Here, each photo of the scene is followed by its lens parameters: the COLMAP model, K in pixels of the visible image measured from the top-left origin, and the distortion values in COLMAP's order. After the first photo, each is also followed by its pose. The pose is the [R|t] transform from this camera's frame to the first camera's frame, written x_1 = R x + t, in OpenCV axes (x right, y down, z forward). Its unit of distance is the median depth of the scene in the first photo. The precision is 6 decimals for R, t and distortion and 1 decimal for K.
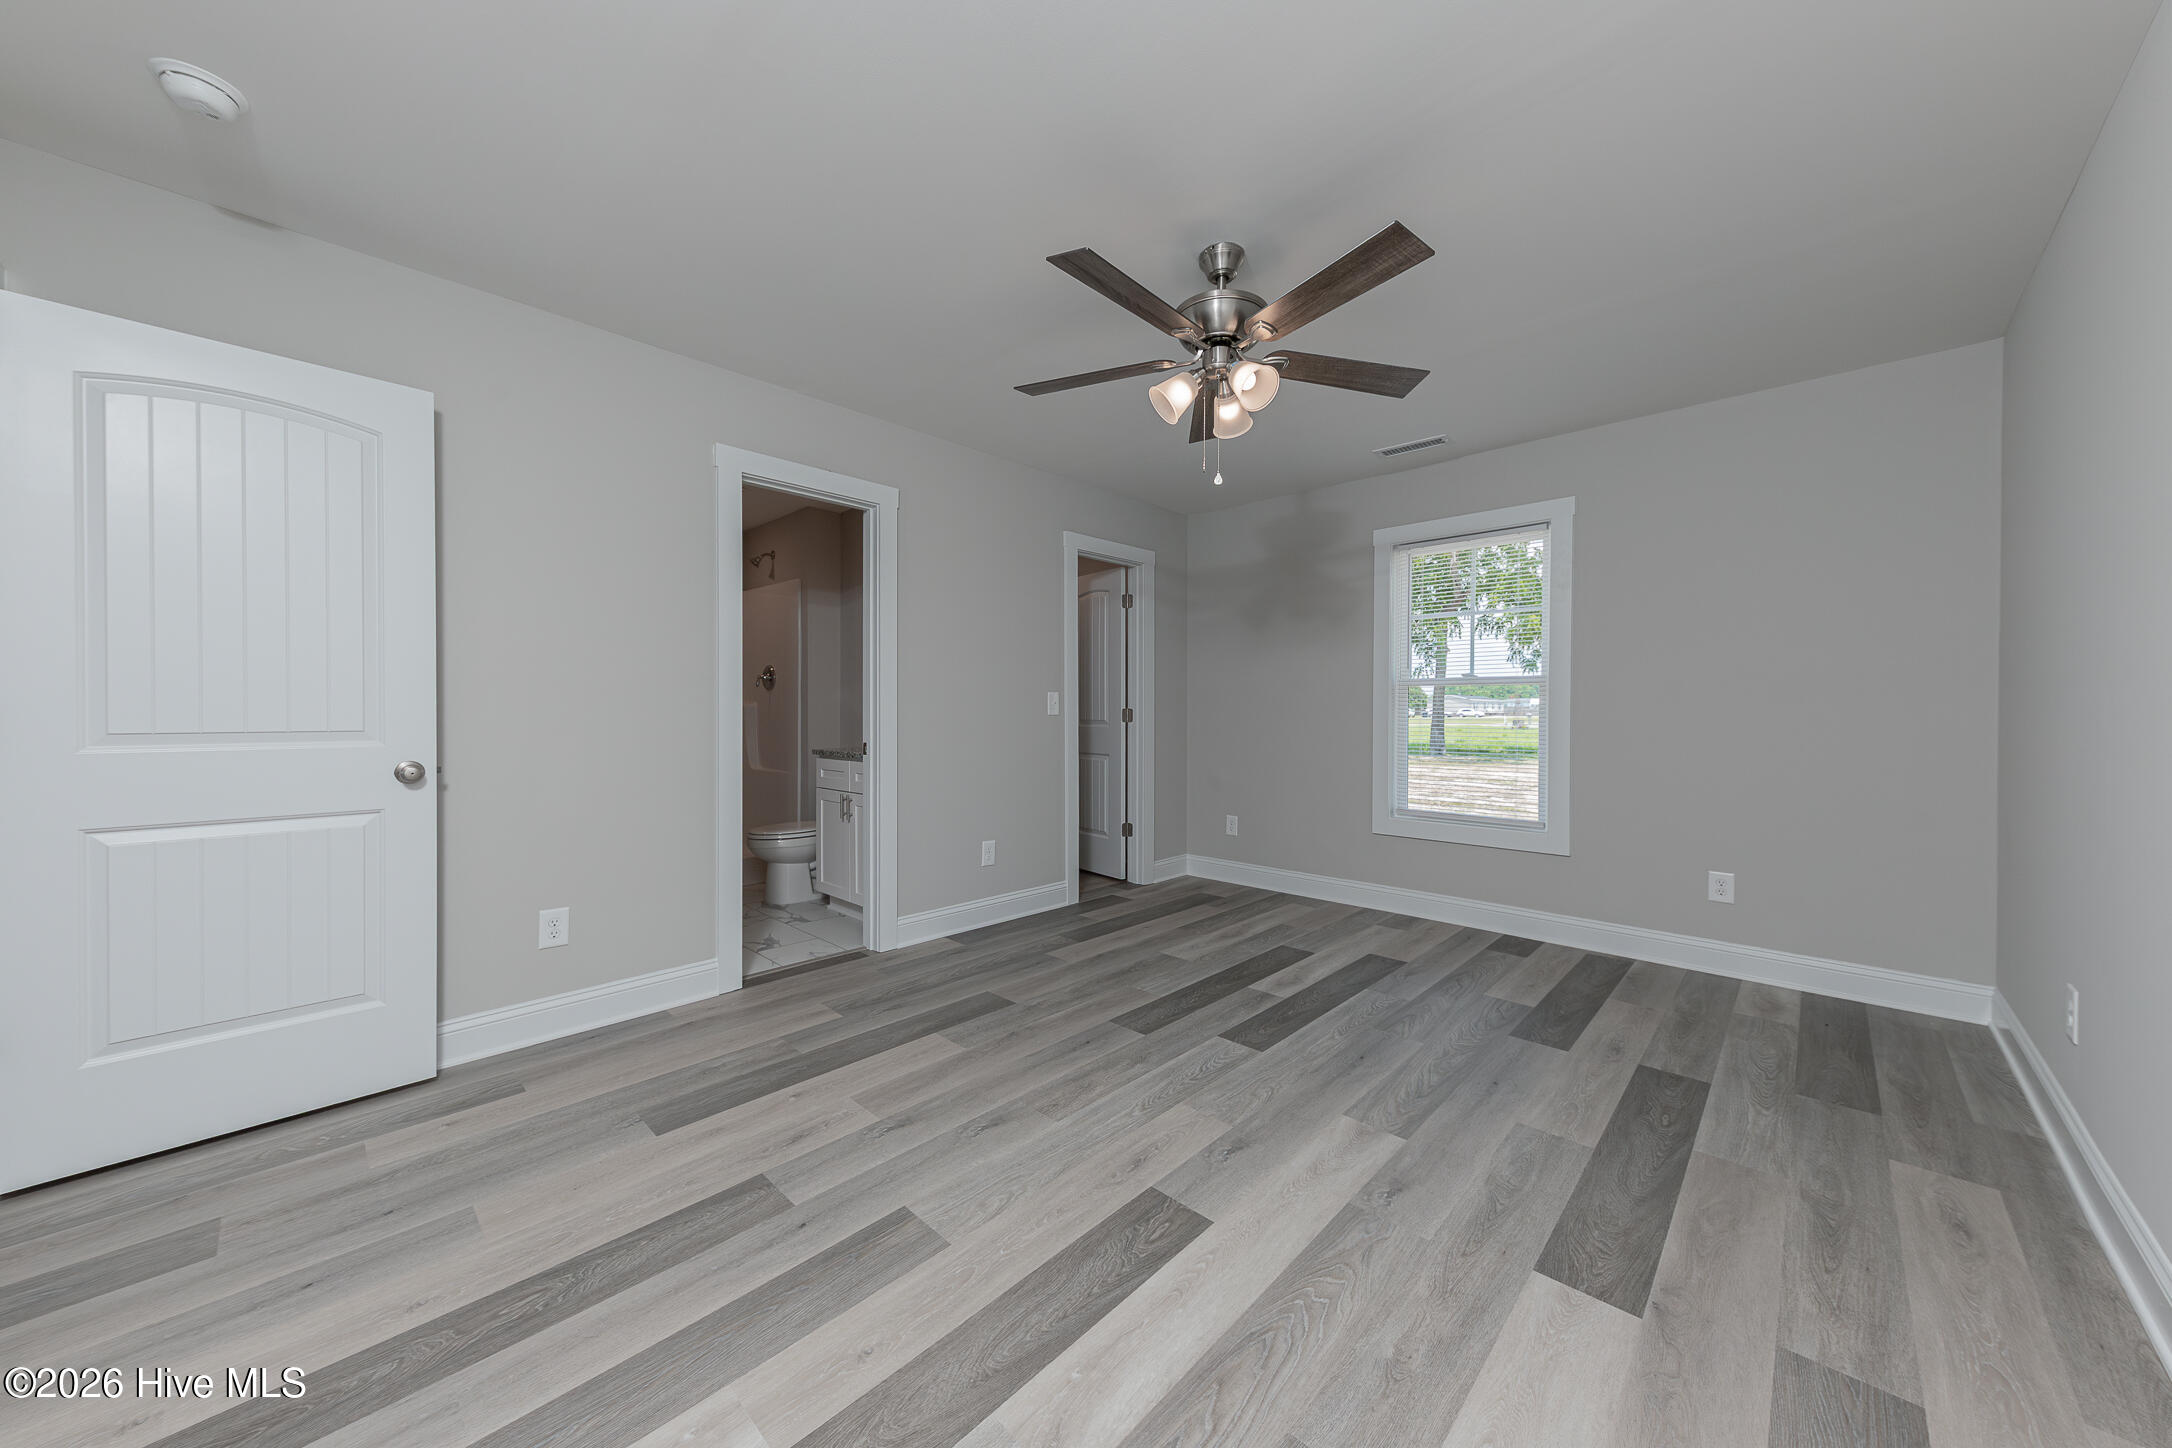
lens RADIAL K [[752.3, 0, 1091.5], [0, 752.3, 715.6], [0, 0, 1]] dist [0.000892, -0.000163]
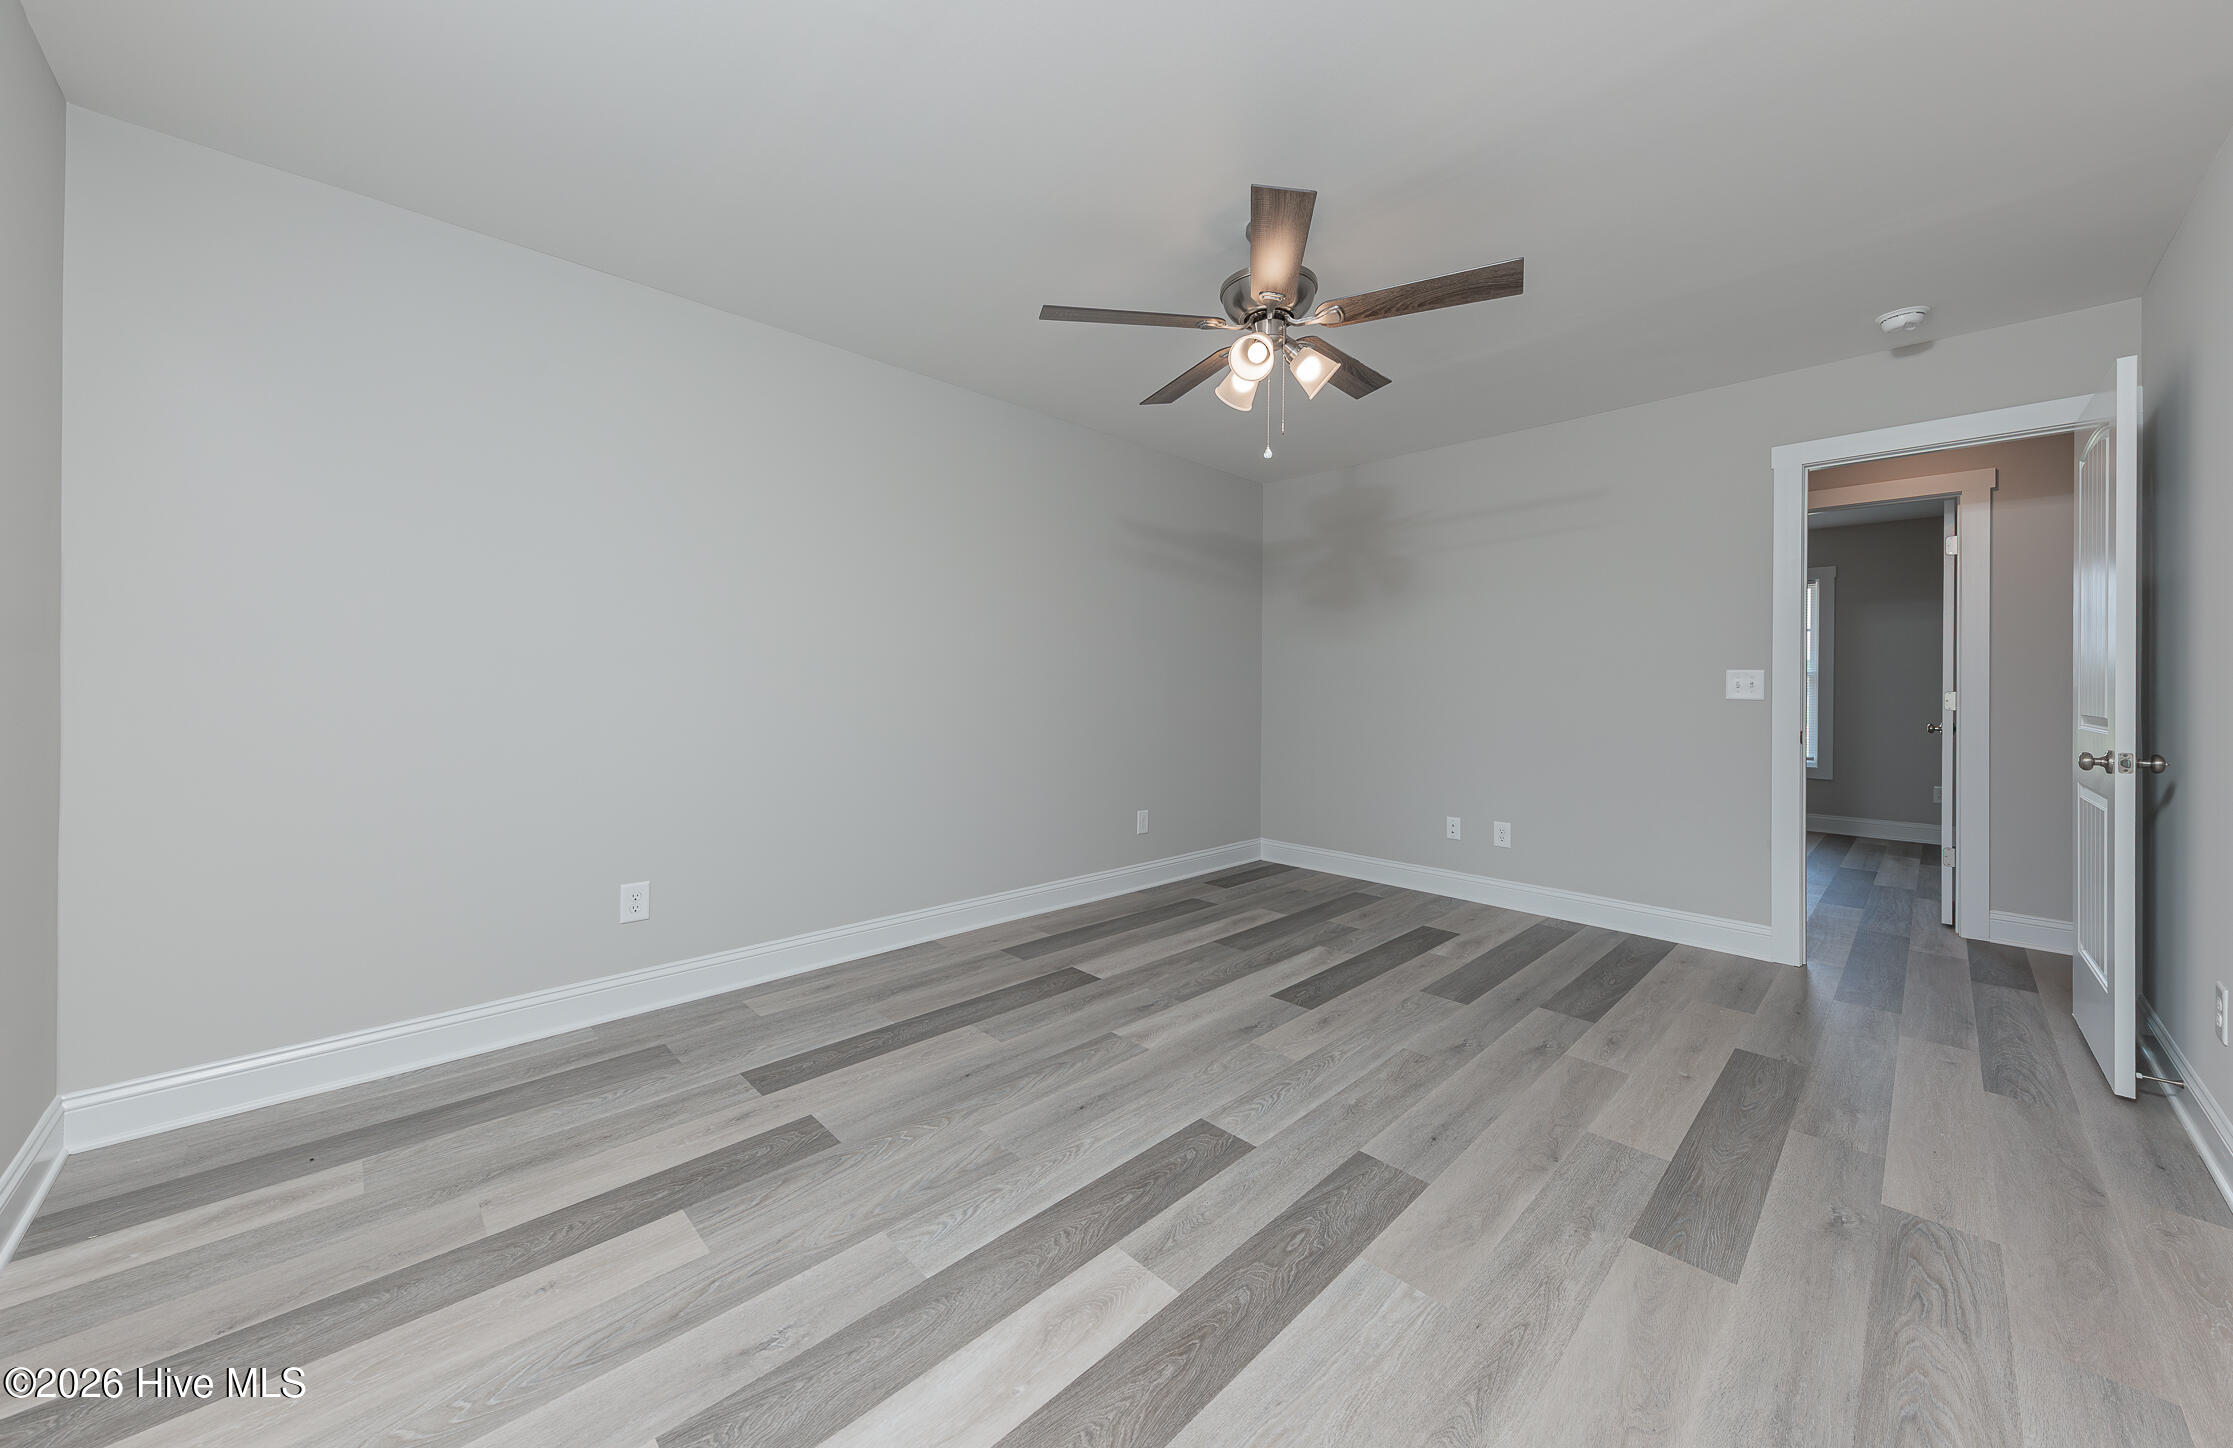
lens RADIAL K [[797.1, 0, 1130.4], [0, 797.1, 685.9], [0, 0, 1]] dist [0.009784, -0.000001]
pose [[-0.999459, -0.011421, 0.030852, 0.278112], [-0.011236, 0.999918, 0.006172, -0.010488], [-0.030920, 0.005822, -0.999505, 1.820961]]
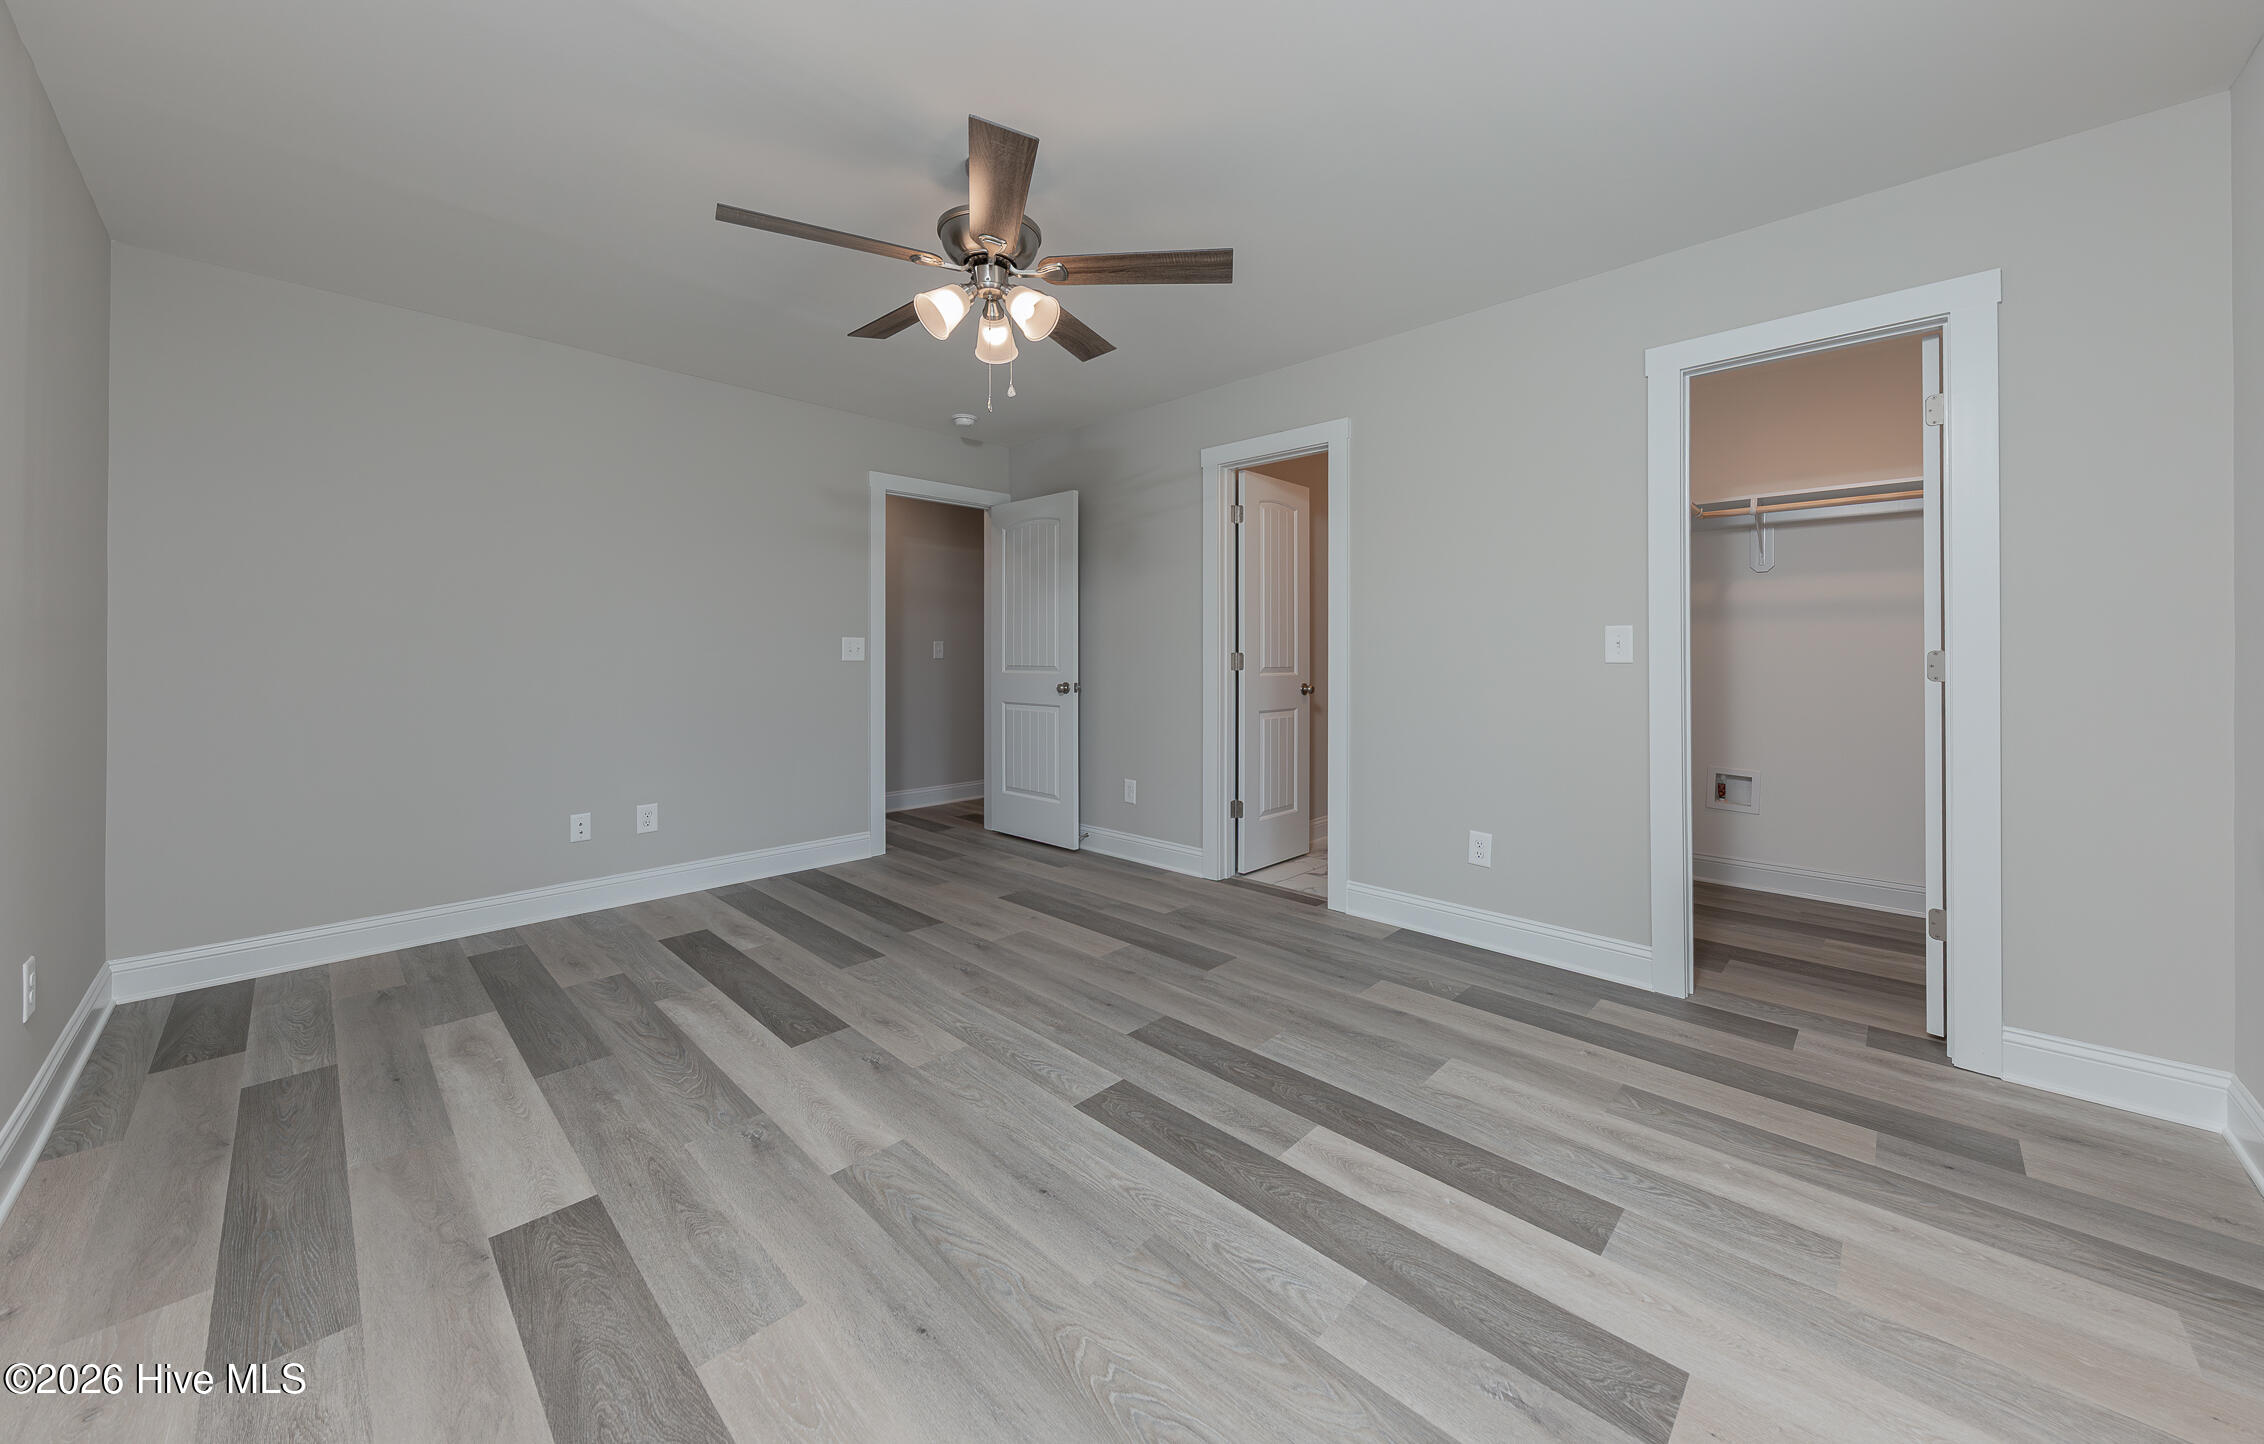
lens RADIAL K [[802.6, 0, 1137.8], [0, 802.6, 655.8], [0, 0, 1]] dist [0.000979, -0.000179]
pose [[-0.002328, 0.000254, -0.999997, 1.023804], [-0.005343, 0.999986, 0.000267, -0.005830], [0.999983, 0.005343, -0.002326, 1.054786]]
